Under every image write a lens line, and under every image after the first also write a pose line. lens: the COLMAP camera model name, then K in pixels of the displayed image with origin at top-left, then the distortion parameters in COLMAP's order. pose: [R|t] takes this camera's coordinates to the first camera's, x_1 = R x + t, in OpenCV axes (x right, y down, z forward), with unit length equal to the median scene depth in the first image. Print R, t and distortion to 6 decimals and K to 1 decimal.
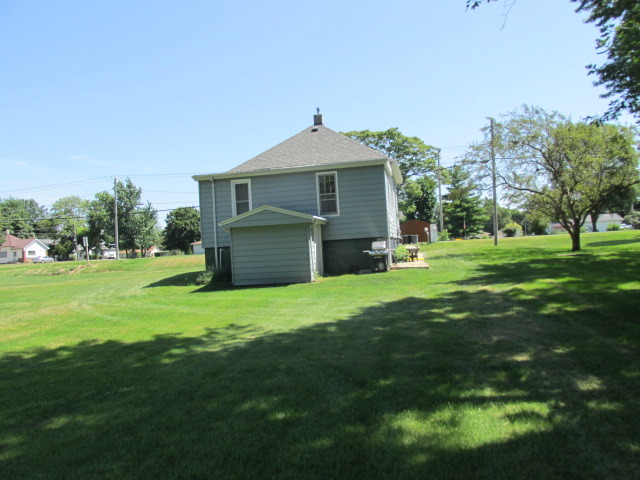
lens RADIAL K [[537.6, 0, 320.3], [0, 537.6, 240.2], [0, 0, 1]] dist [-0.024852, 0.027687]
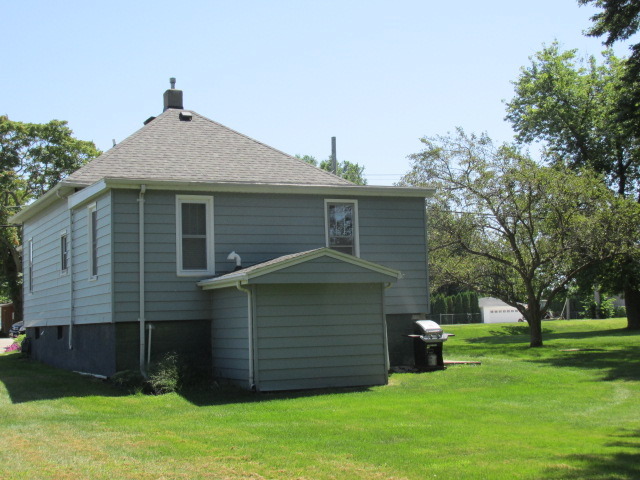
lens RADIAL K [[991.8, 0, 320.3], [0, 991.8, 239.4], [0, 0, 1]] dist [-0.006939, 0.000000]
pose [[0.811968, 0.083514, 0.577697, -0.609816], [-0.024567, 0.993724, -0.109127, 0.034727], [-0.583185, 0.074415, 0.808924, 0.131986]]
